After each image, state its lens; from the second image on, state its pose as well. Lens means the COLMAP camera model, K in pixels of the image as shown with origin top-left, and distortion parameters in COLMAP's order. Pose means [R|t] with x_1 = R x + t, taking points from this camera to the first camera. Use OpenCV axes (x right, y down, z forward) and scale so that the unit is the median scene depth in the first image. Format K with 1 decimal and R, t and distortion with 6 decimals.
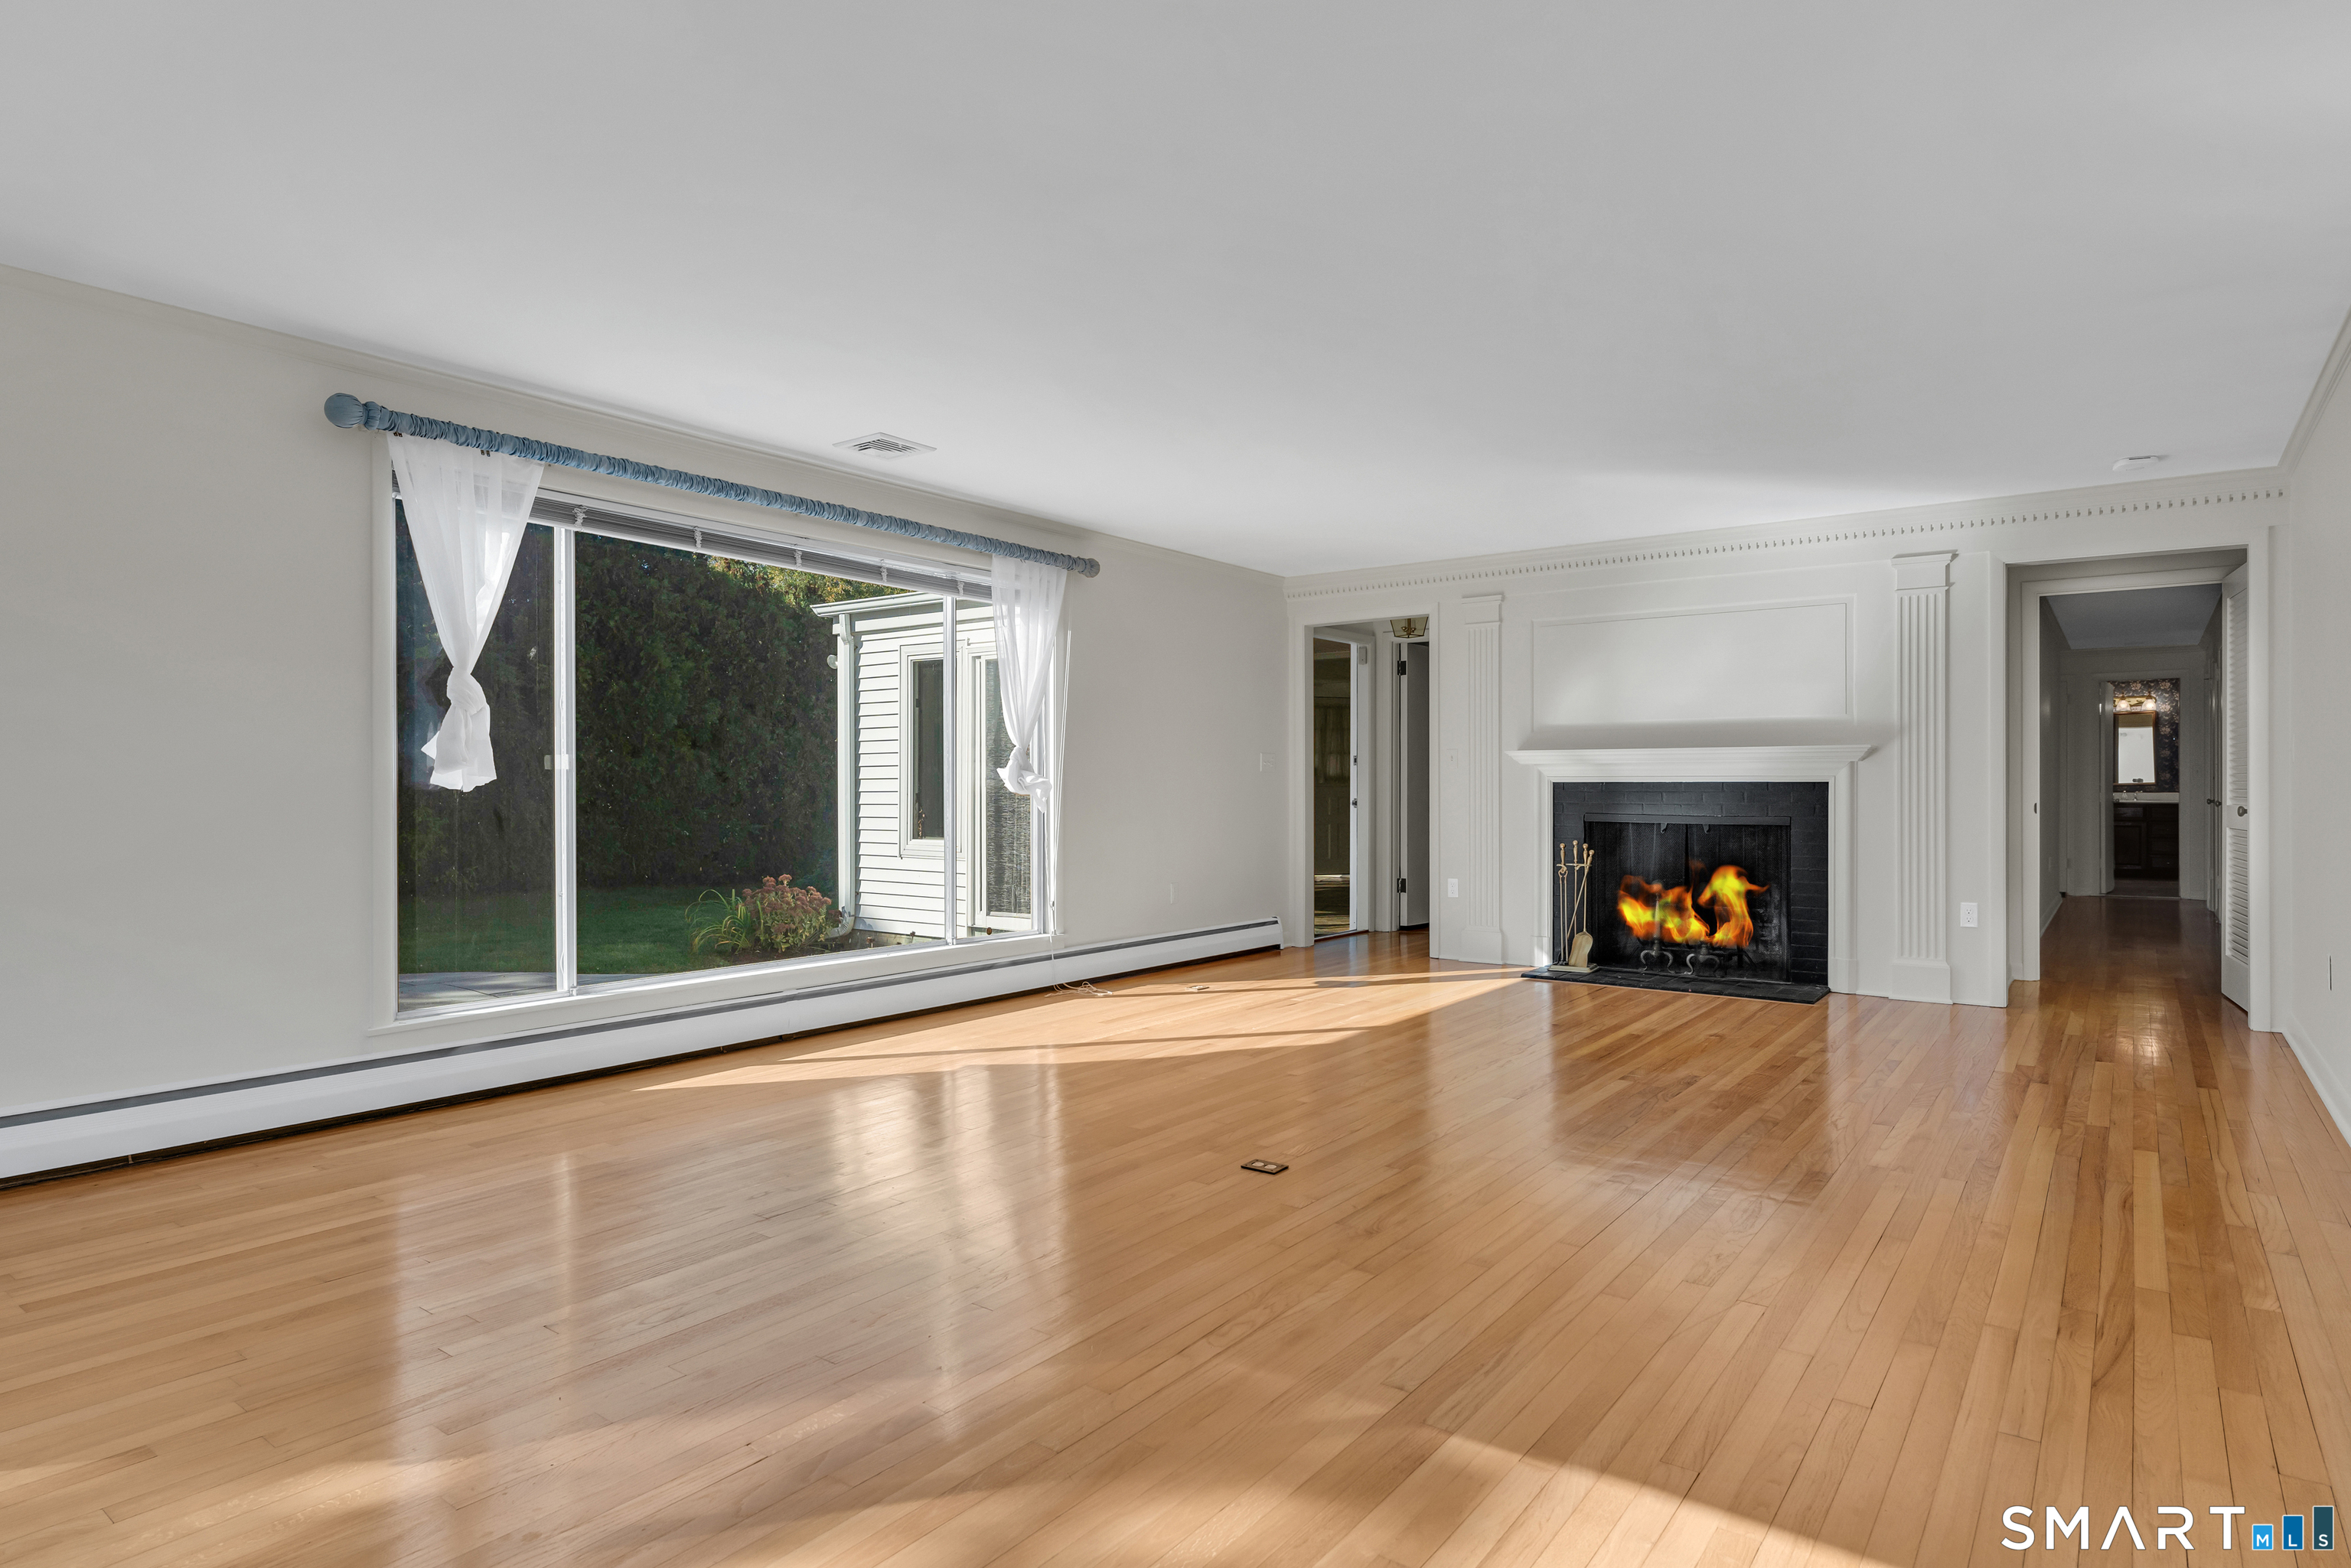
lens RADIAL K [[1272.5, 0, 1175.5], [0, 1272.5, 784.0], [0, 0, 1]] dist [-0.001576, -0.000766]
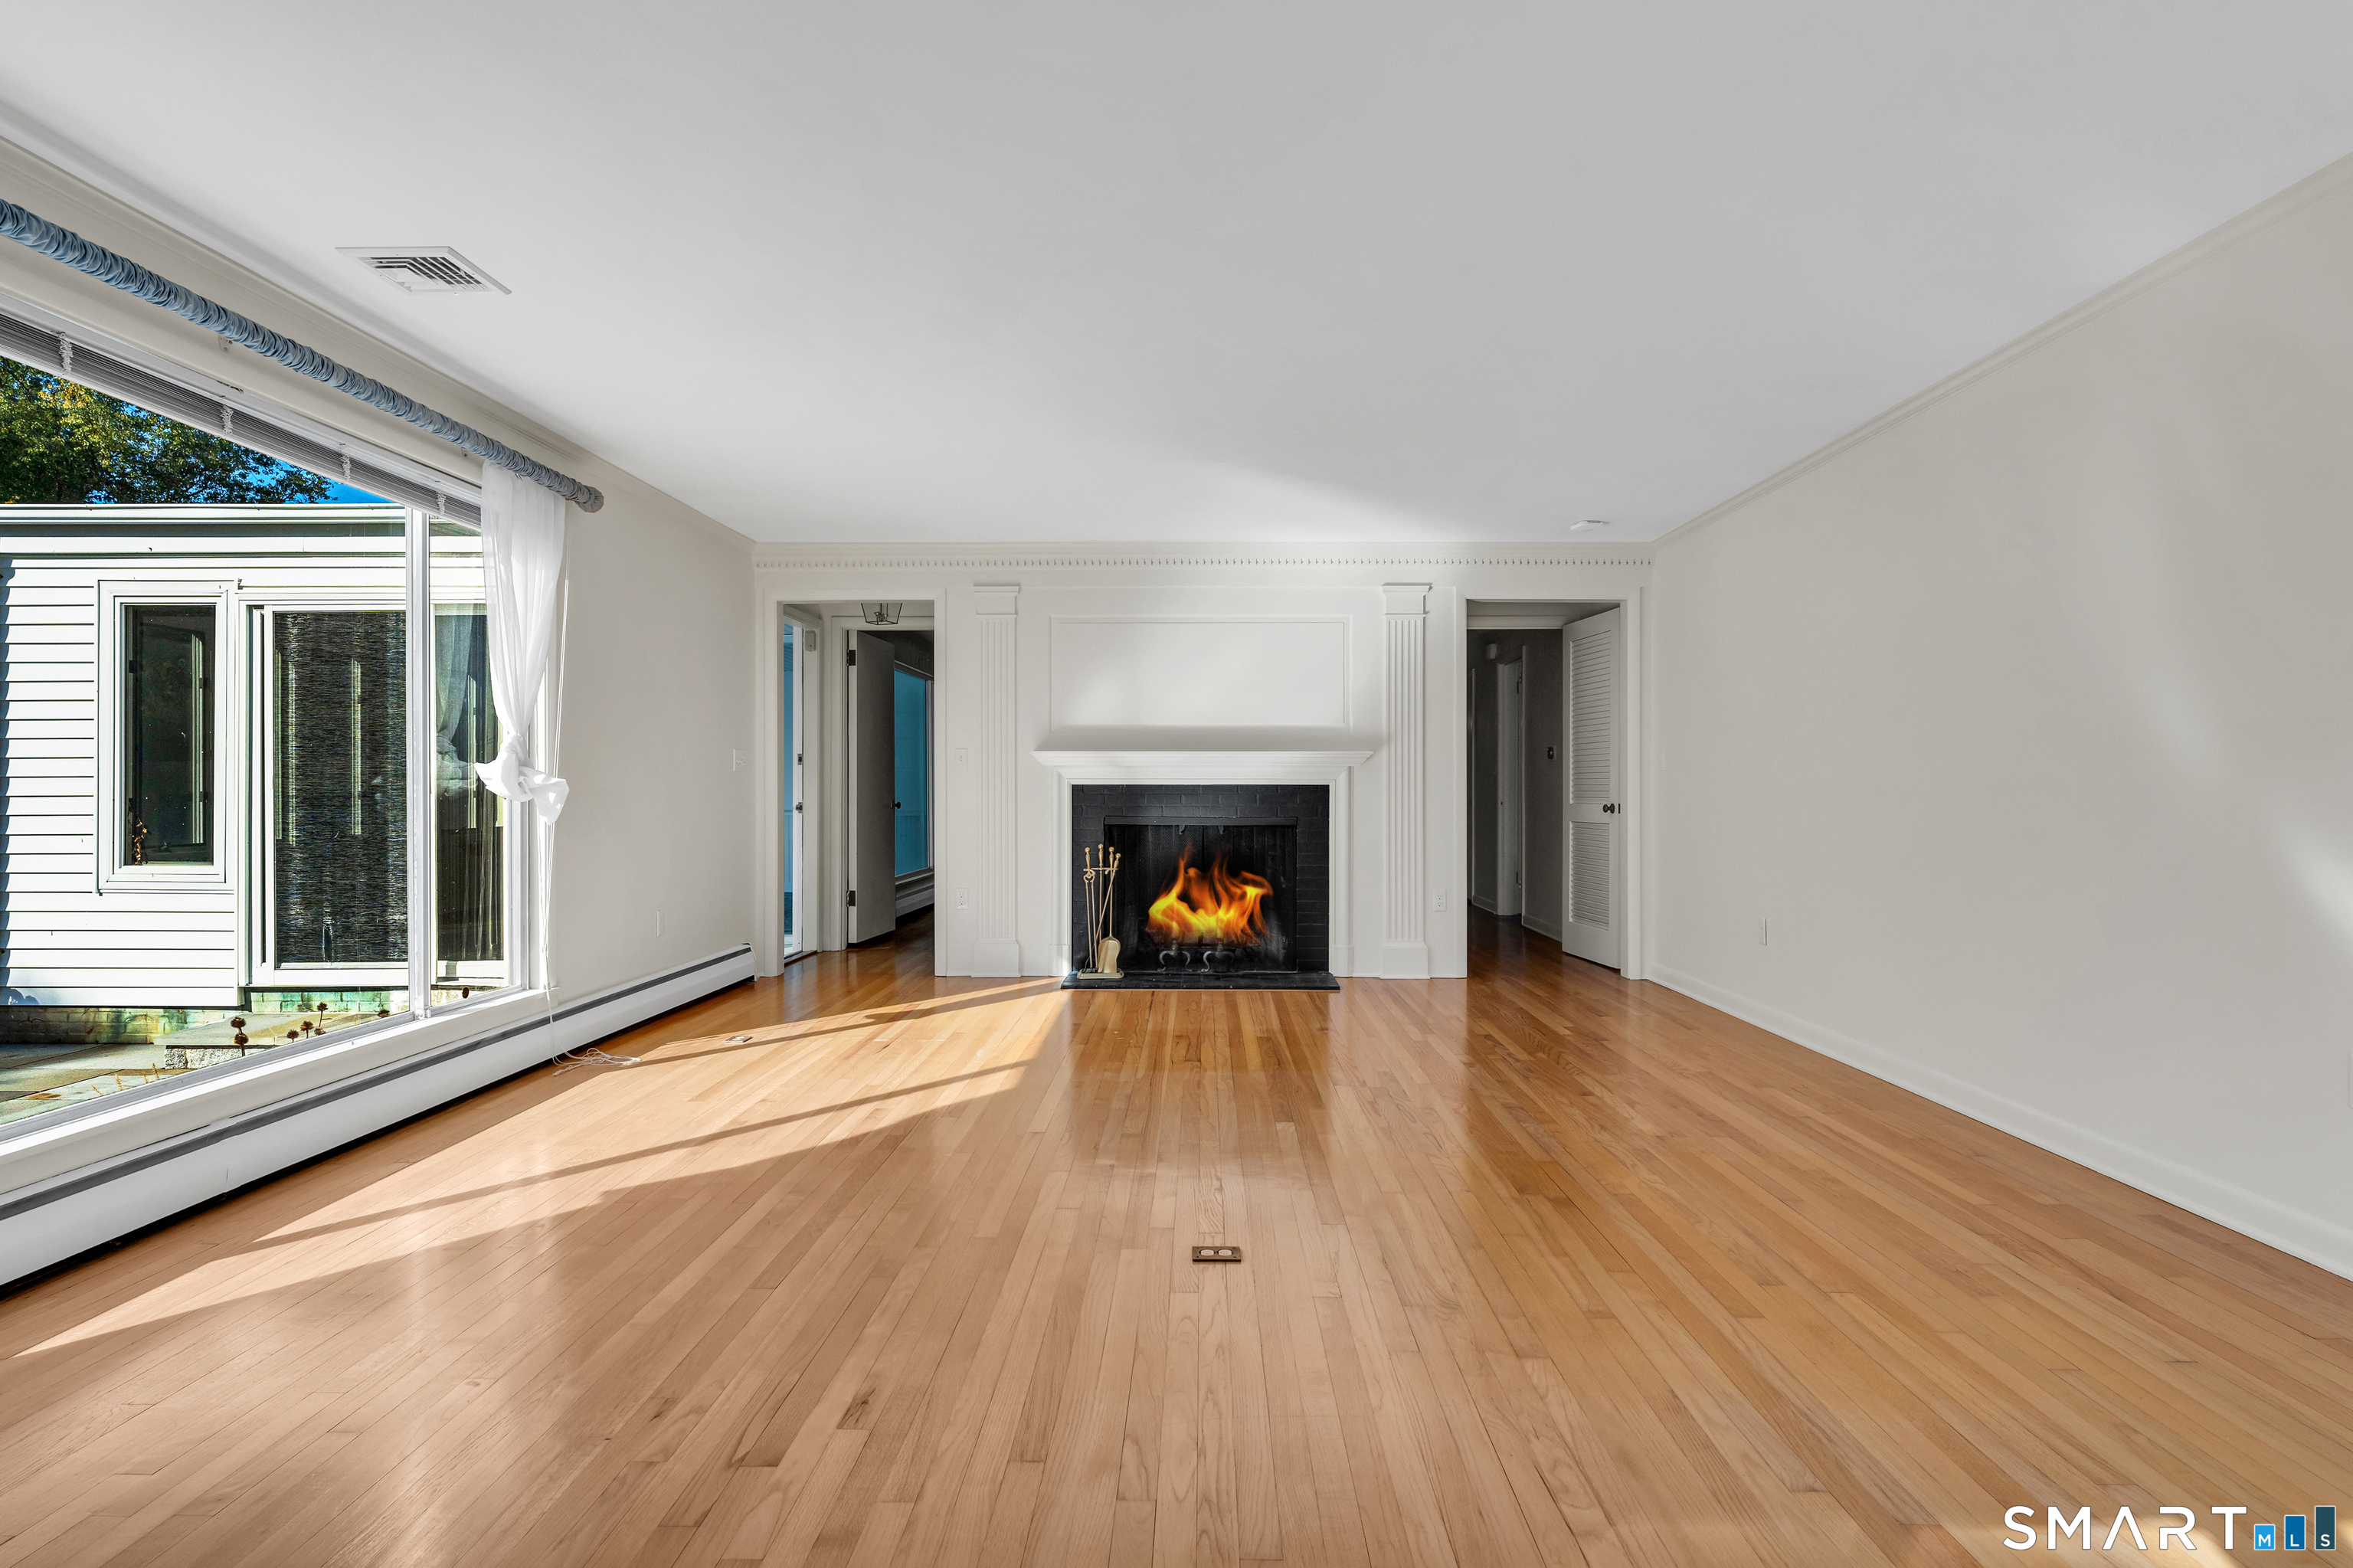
lens RADIAL K [[1273.7, 0, 1176.5], [0, 1273.7, 784.0], [0, 0, 1]] dist [-0.001576, -0.000766]
pose [[0.813217, 0.002240, 0.581957, -0.217922], [-0.001459, 0.999997, -0.001811, -0.000070], [-0.581959, 0.000624, 0.813218, 0.177323]]
